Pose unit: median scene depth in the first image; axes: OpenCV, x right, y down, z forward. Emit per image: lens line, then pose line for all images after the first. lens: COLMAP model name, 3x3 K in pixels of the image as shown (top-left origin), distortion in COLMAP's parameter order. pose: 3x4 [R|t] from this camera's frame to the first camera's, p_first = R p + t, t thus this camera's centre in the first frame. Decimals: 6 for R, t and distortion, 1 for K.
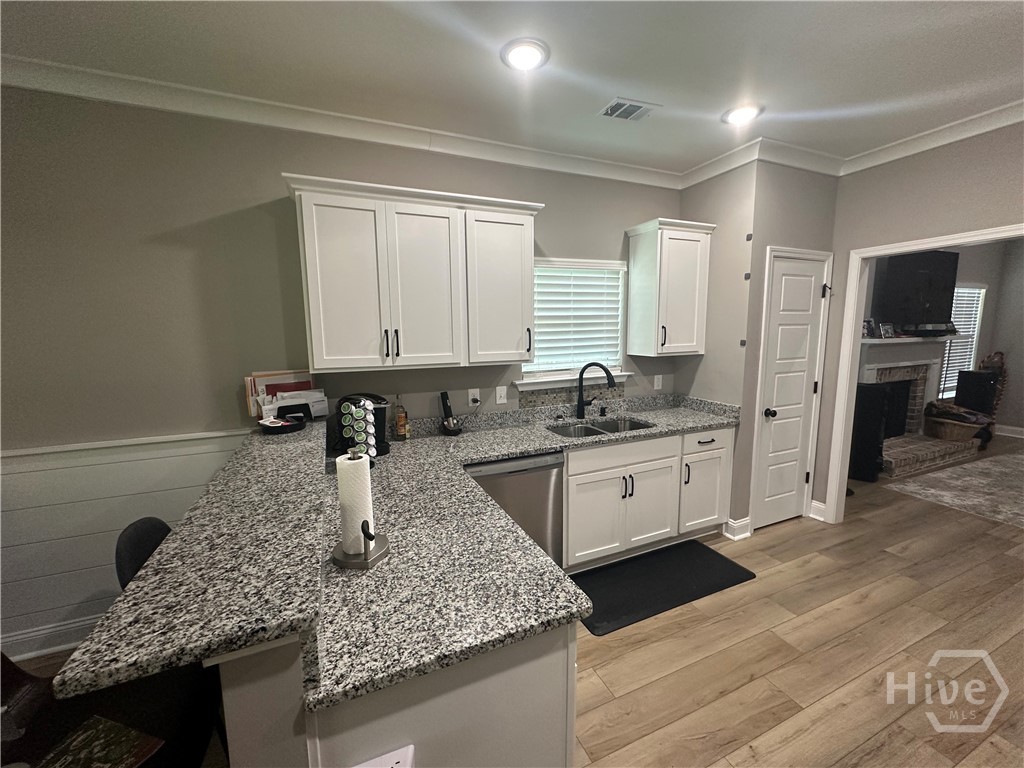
lens RADIAL K [[406.2, 0, 512.0], [0, 406.2, 384.0], [0, 0, 1]] dist [0.000297, 0.000080]
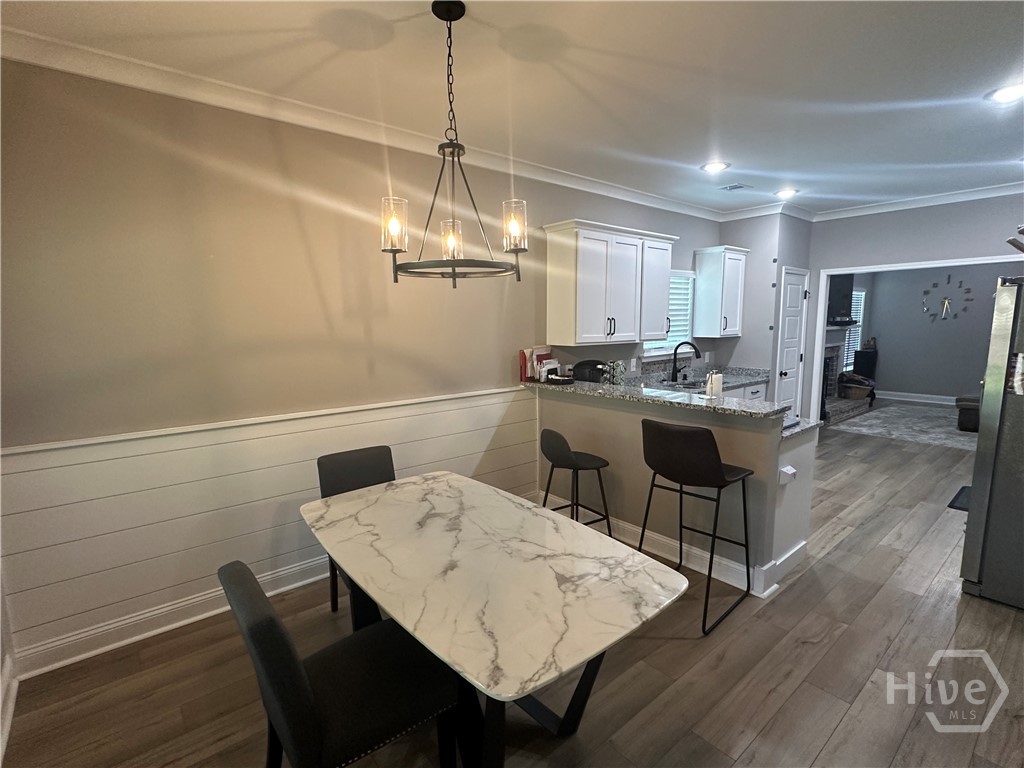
lens RADIAL K [[496.9, 0, 512.0], [0, 496.9, 384.0], [0, 0, 1]] dist [-0.000396, -0.000069]
pose [[0.957821, -0.032223, 0.285554, -0.873665], [0.034585, 0.999397, -0.003230, 0.079618], [-0.285278, 0.012970, 0.958357, -0.499020]]
